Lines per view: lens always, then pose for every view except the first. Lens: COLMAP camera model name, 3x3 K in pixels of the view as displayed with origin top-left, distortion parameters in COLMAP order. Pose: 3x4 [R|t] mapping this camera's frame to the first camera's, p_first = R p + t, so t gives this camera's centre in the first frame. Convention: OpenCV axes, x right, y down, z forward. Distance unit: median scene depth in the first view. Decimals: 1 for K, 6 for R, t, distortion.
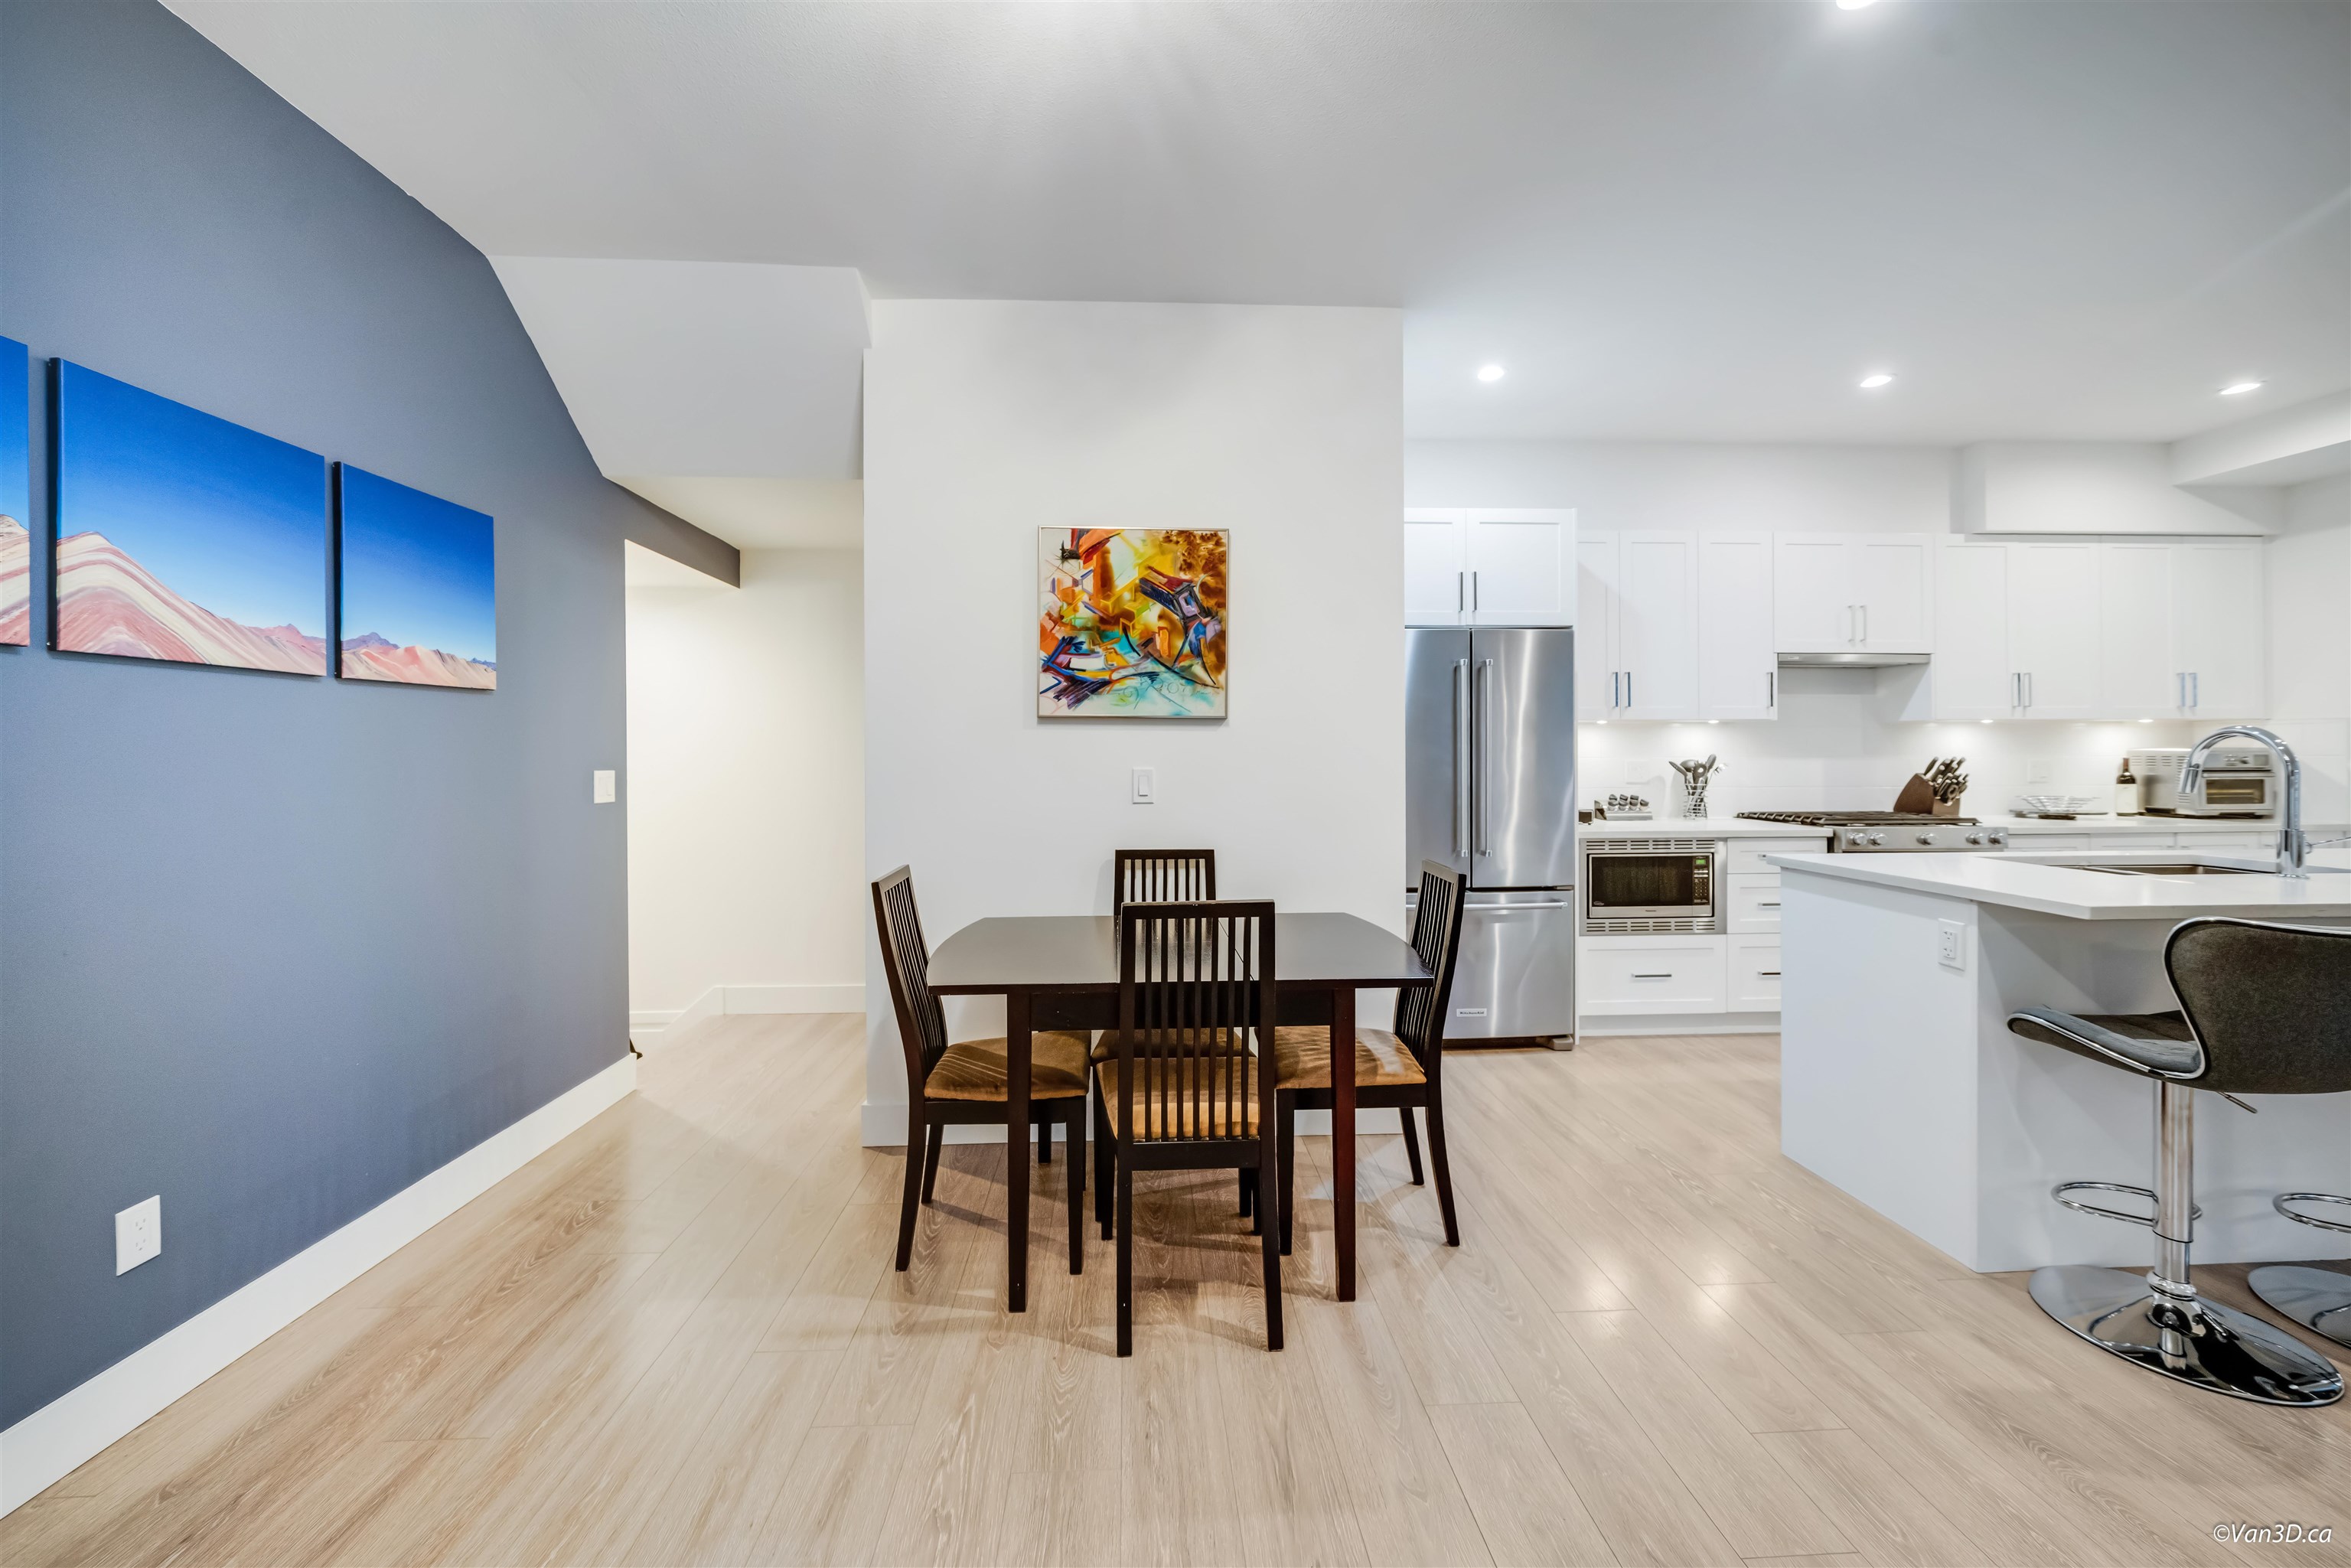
lens RADIAL K [[877.3, 0, 1167.4], [0, 877.3, 752.9], [0, 0, 1]] dist [-0.002007, -0.000523]
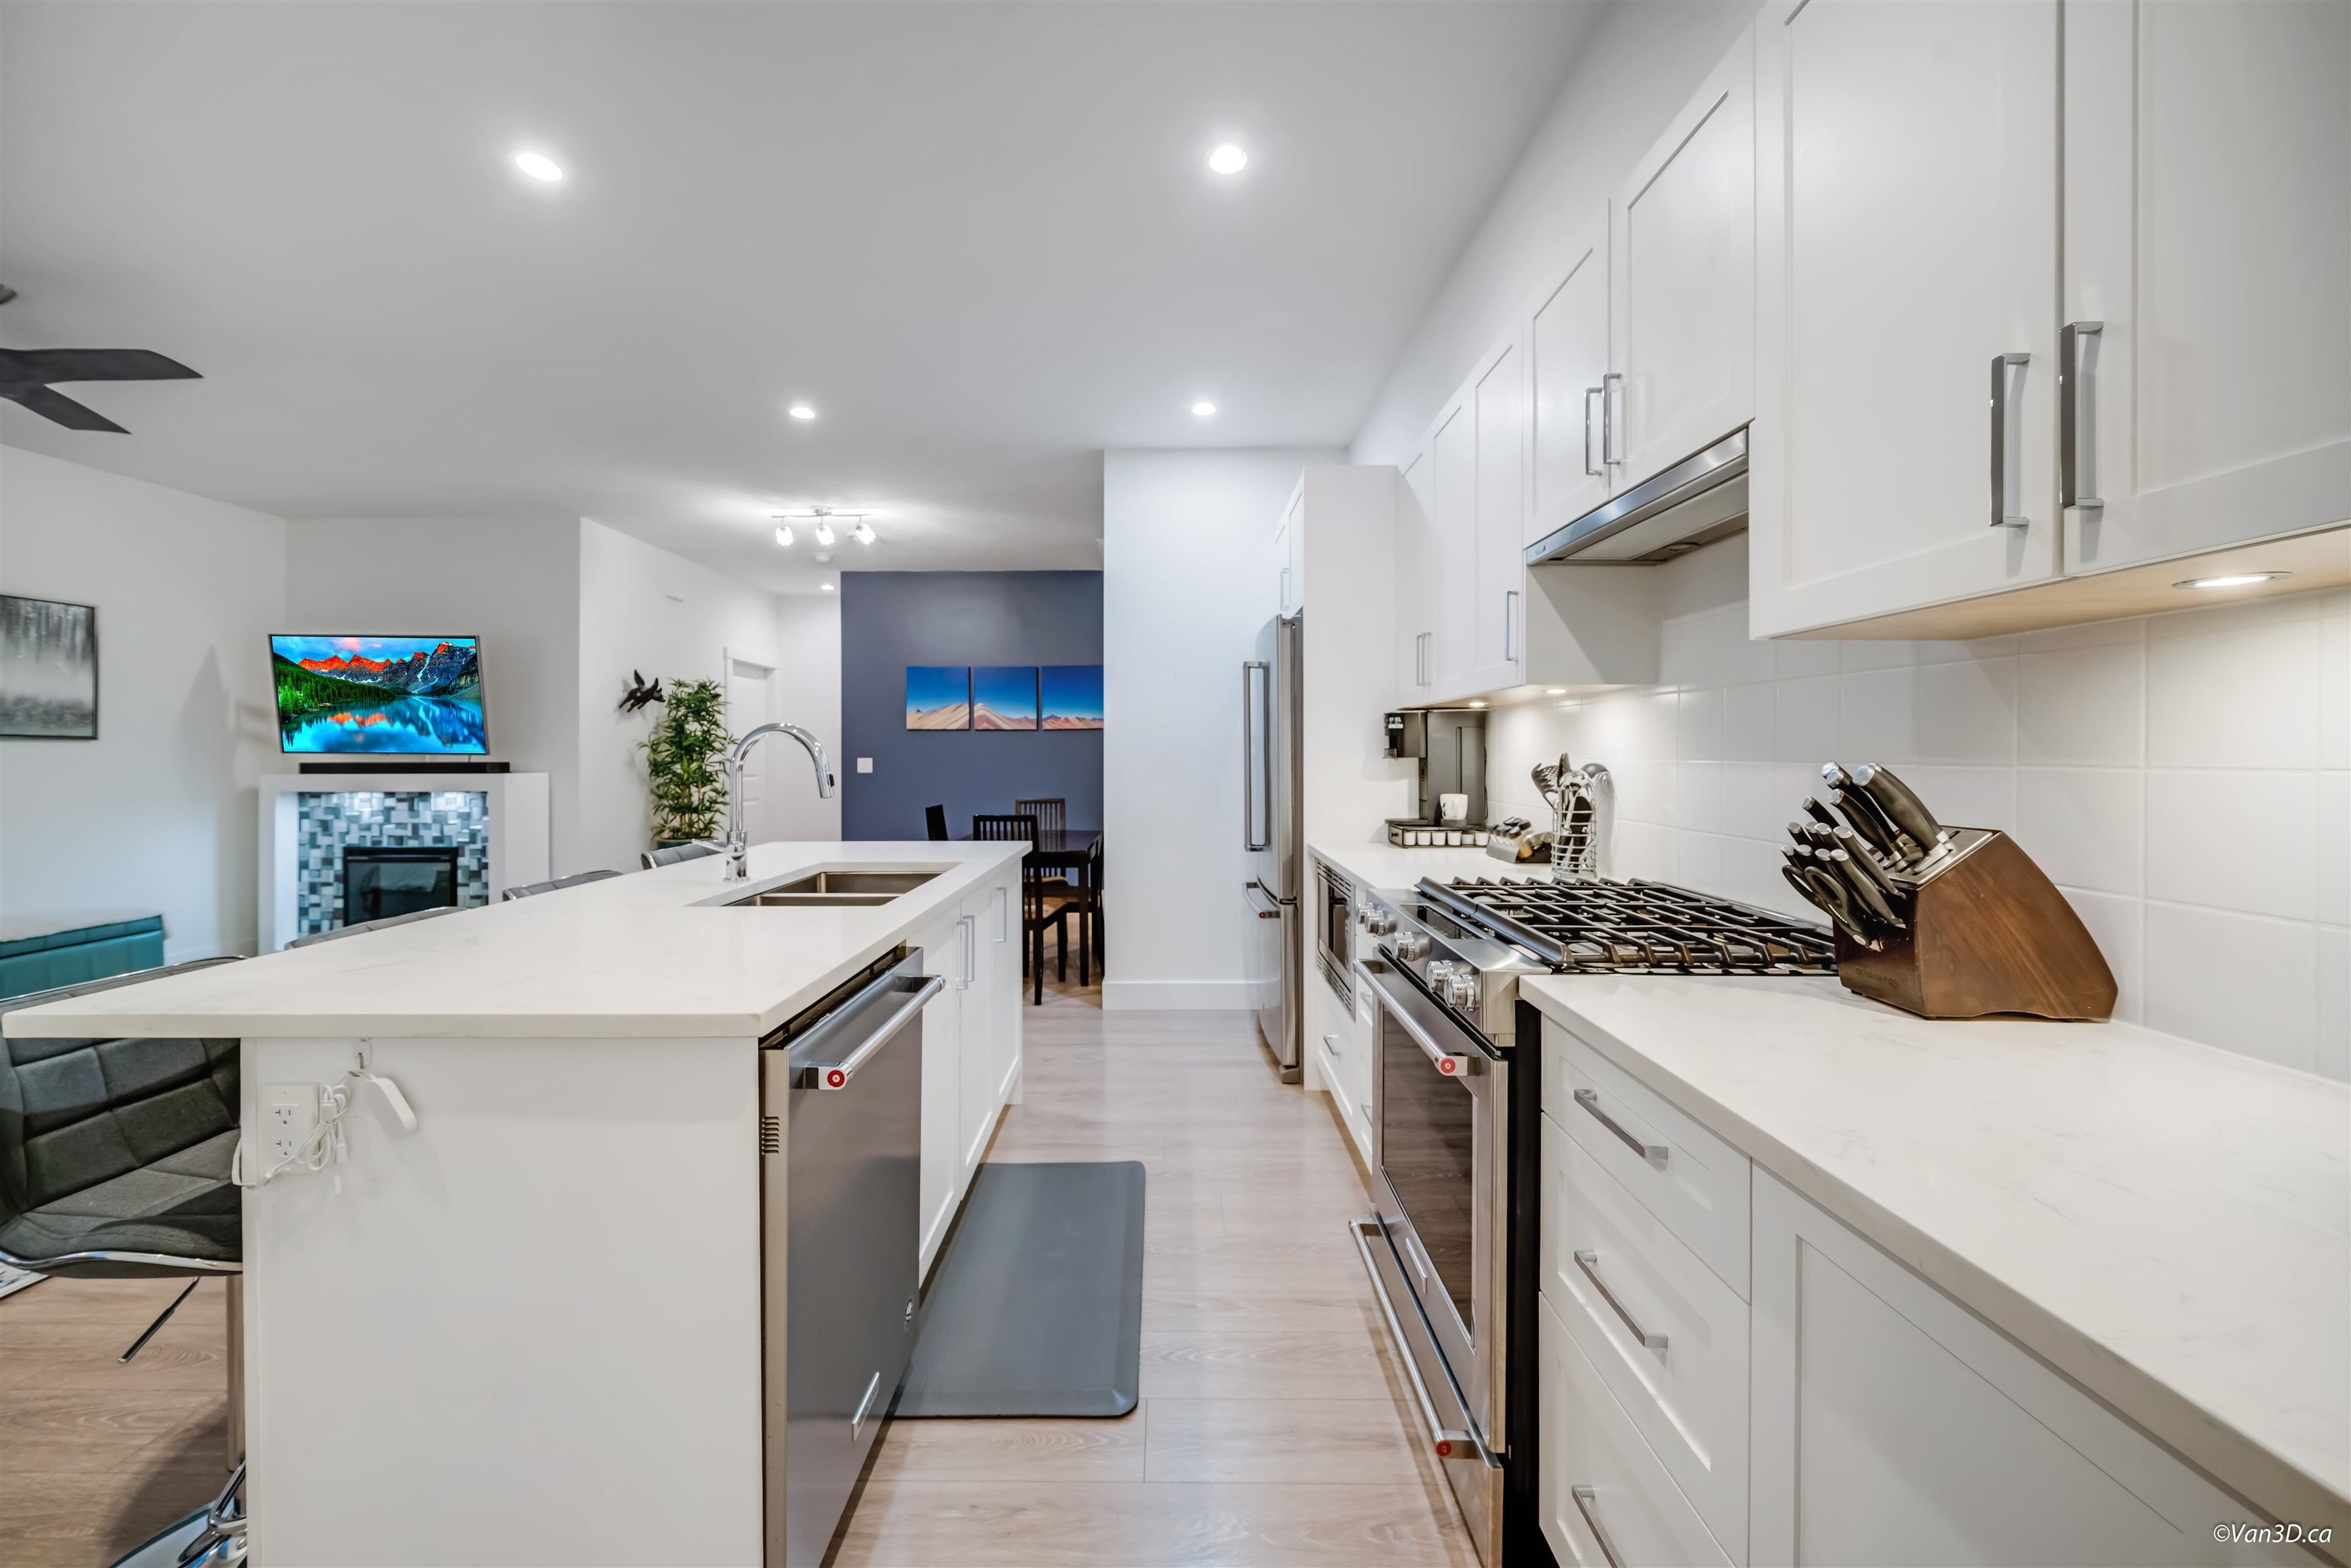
lens RADIAL K [[858.3, 0, 1164.2], [0, 858.3, 756.6], [0, 0, 1]] dist [-0.008911, 0.000383]
pose [[-0.052857, 0.006756, -0.998579, 1.746516], [0.002203, 0.999975, 0.006649, -0.000693], [0.998600, -0.001848, -0.052870, 1.204768]]
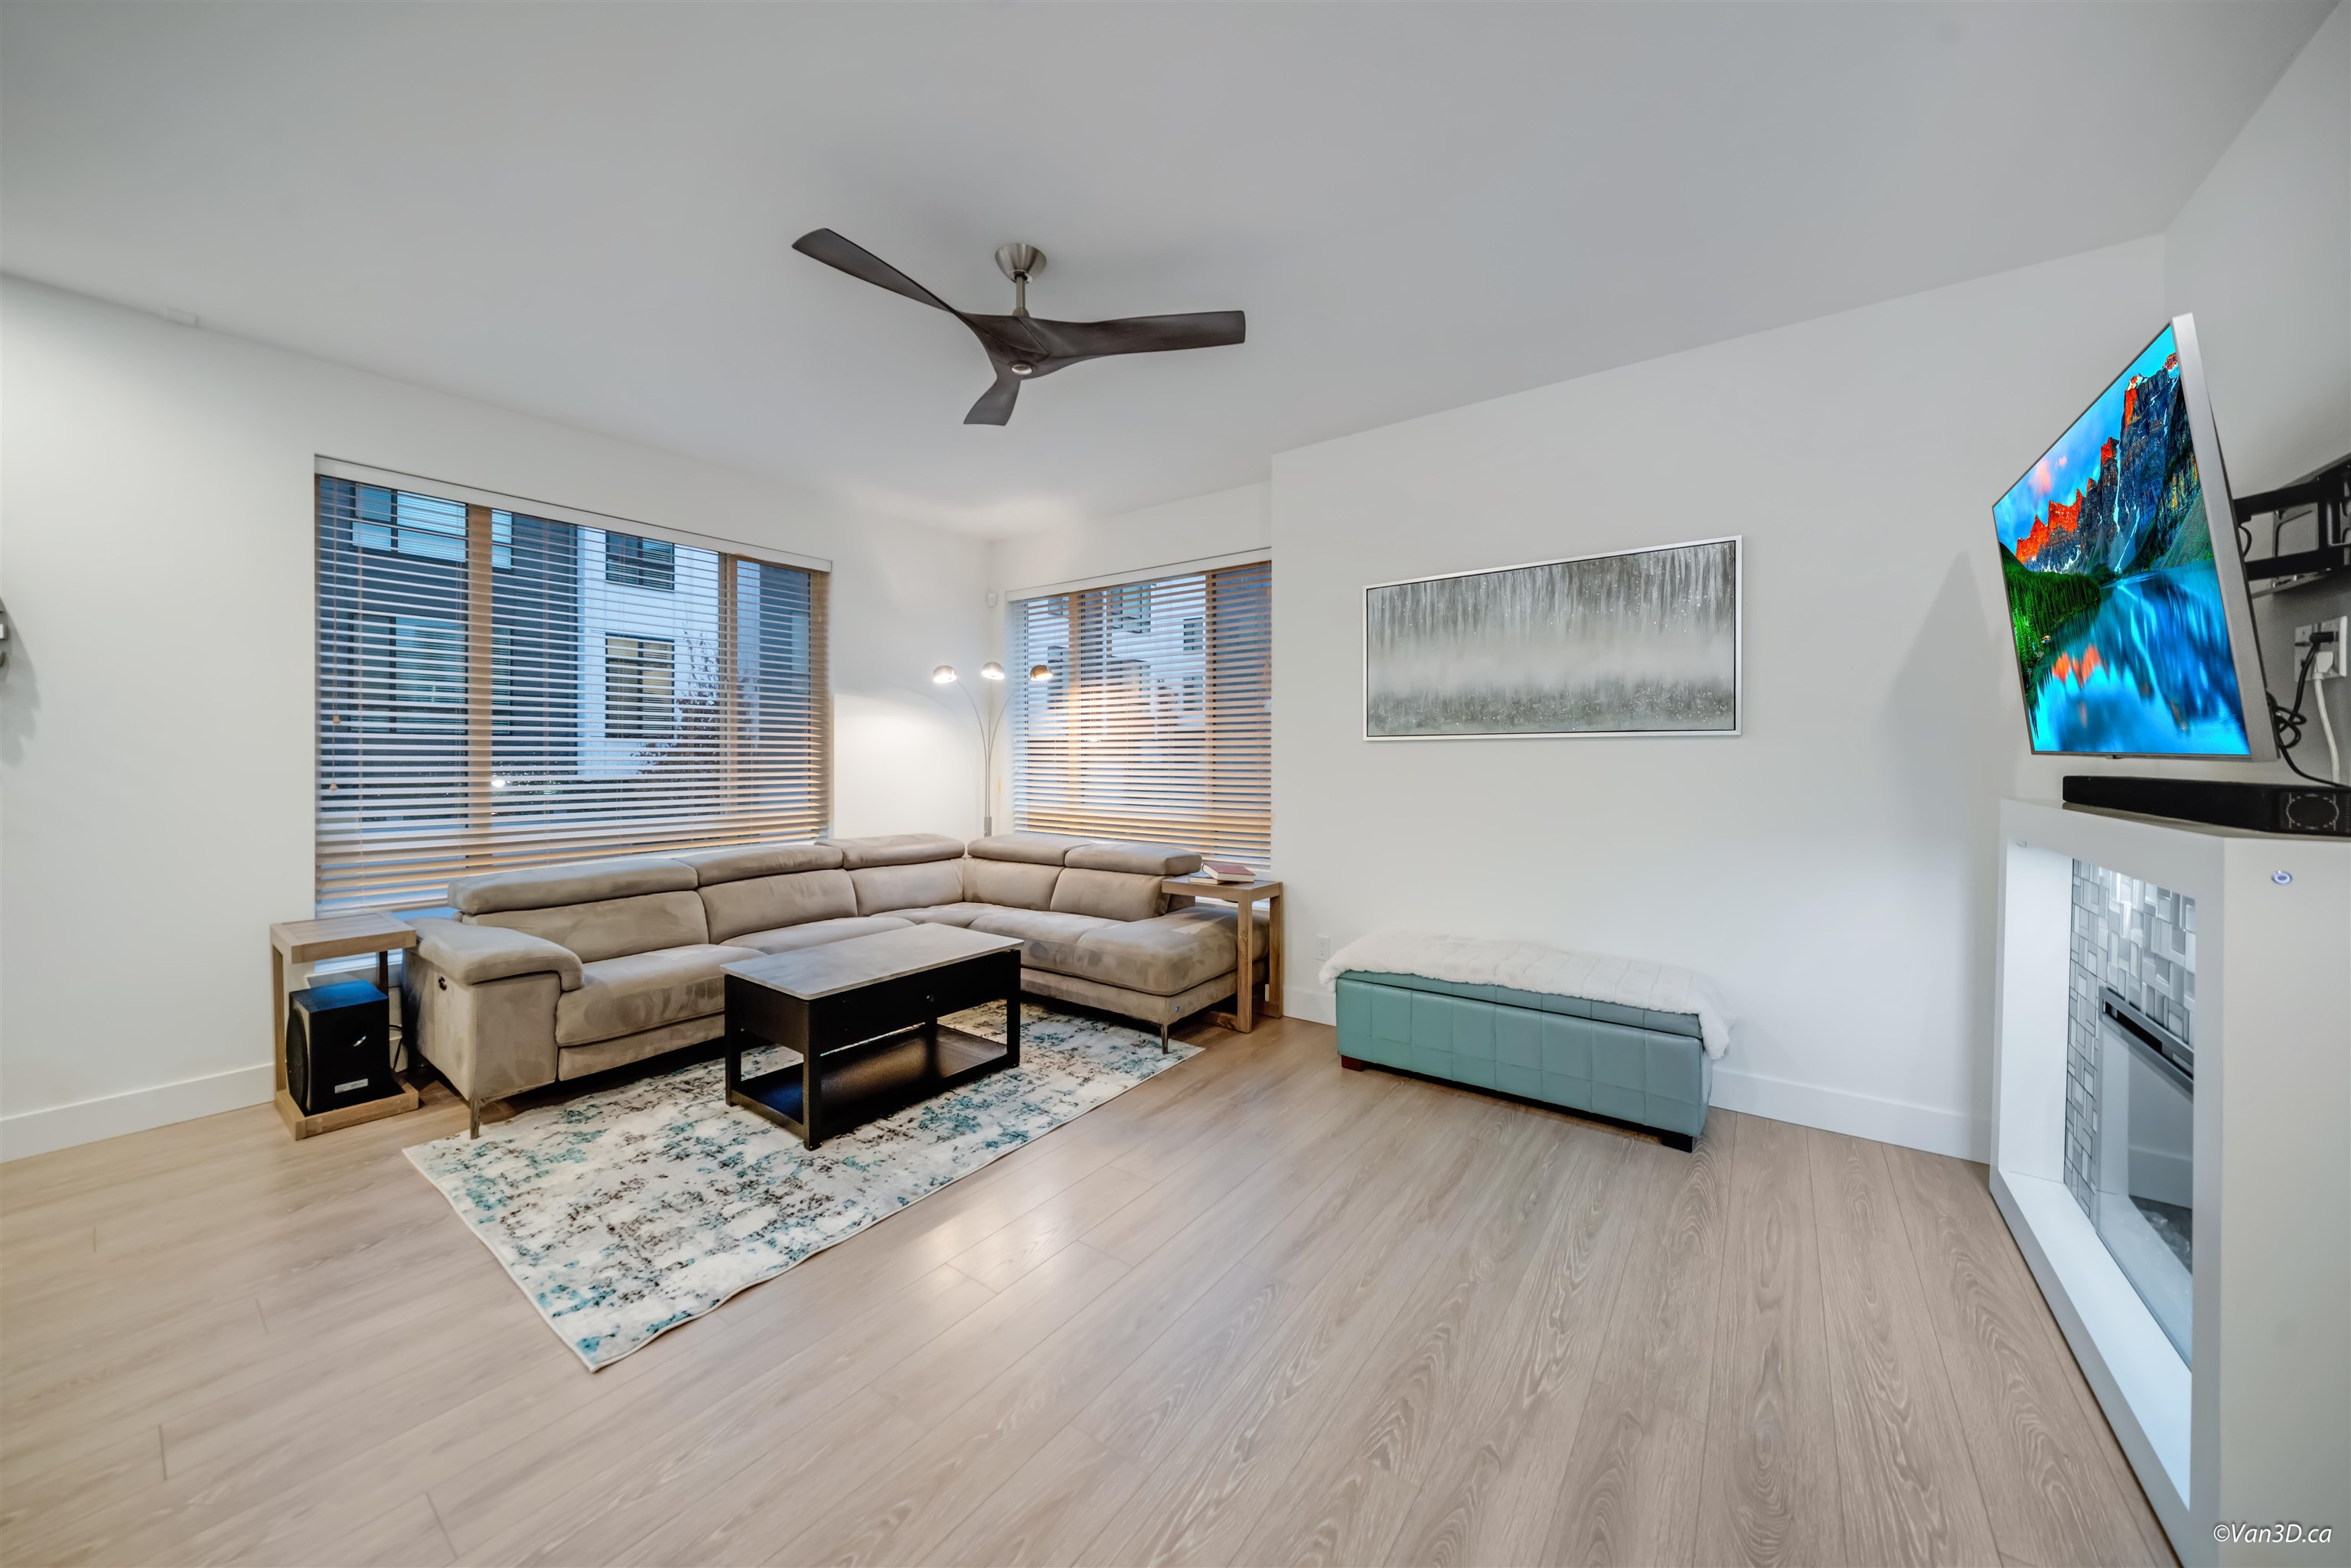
lens RADIAL K [[811.8, 0, 1166.8], [0, 811.8, 758.8], [0, 0, 1]] dist [-0.006815, -0.000083]
pose [[-0.773253, 0.001023, 0.634097, 0.219056], [0.002041, 0.999998, 0.000876, 0.002373], [-0.634094, 0.001972, -0.773253, 0.403070]]
